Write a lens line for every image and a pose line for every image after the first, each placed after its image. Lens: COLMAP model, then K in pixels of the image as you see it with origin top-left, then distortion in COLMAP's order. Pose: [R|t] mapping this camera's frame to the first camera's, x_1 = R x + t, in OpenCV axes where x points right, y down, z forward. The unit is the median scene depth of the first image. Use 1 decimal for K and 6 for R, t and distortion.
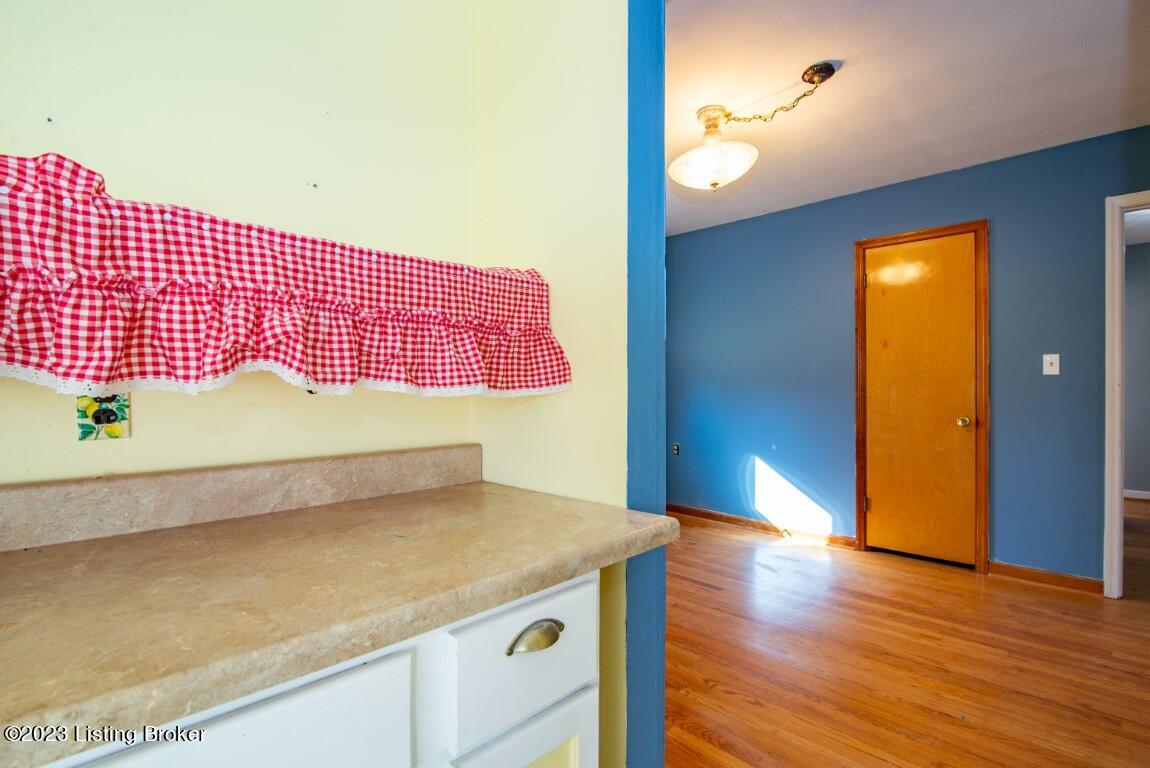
lens RADIAL K [[529.7, 0, 573.1], [0, 529.7, 388.8], [0, 0, 1]] dist [-0.015925, 0.000041]
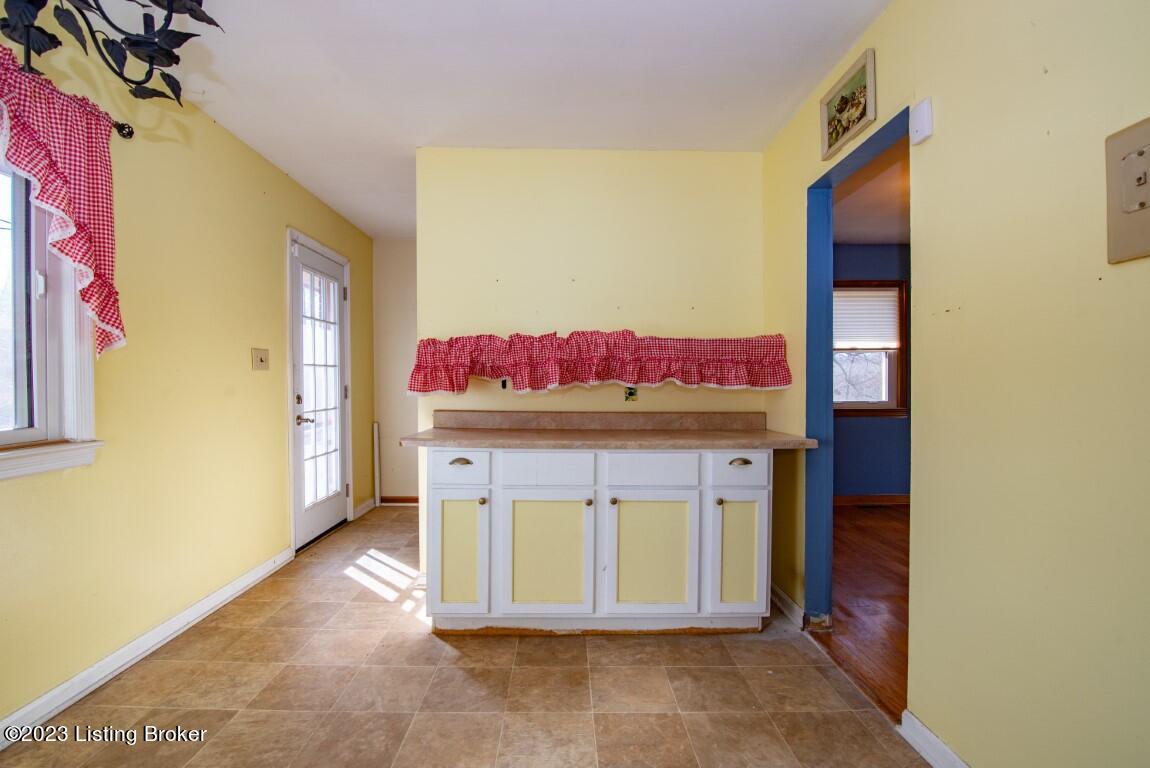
lens RADIAL K [[521.9, 0, 575.0], [0, 521.9, 384.0], [0, 0, 1]] dist [-0.001154, -0.000352]
pose [[0.718162, 0.004141, -0.695863, 1.159802], [-0.004200, 0.999990, 0.001617, -0.014474], [0.695863, 0.001761, 0.718172, -1.637469]]
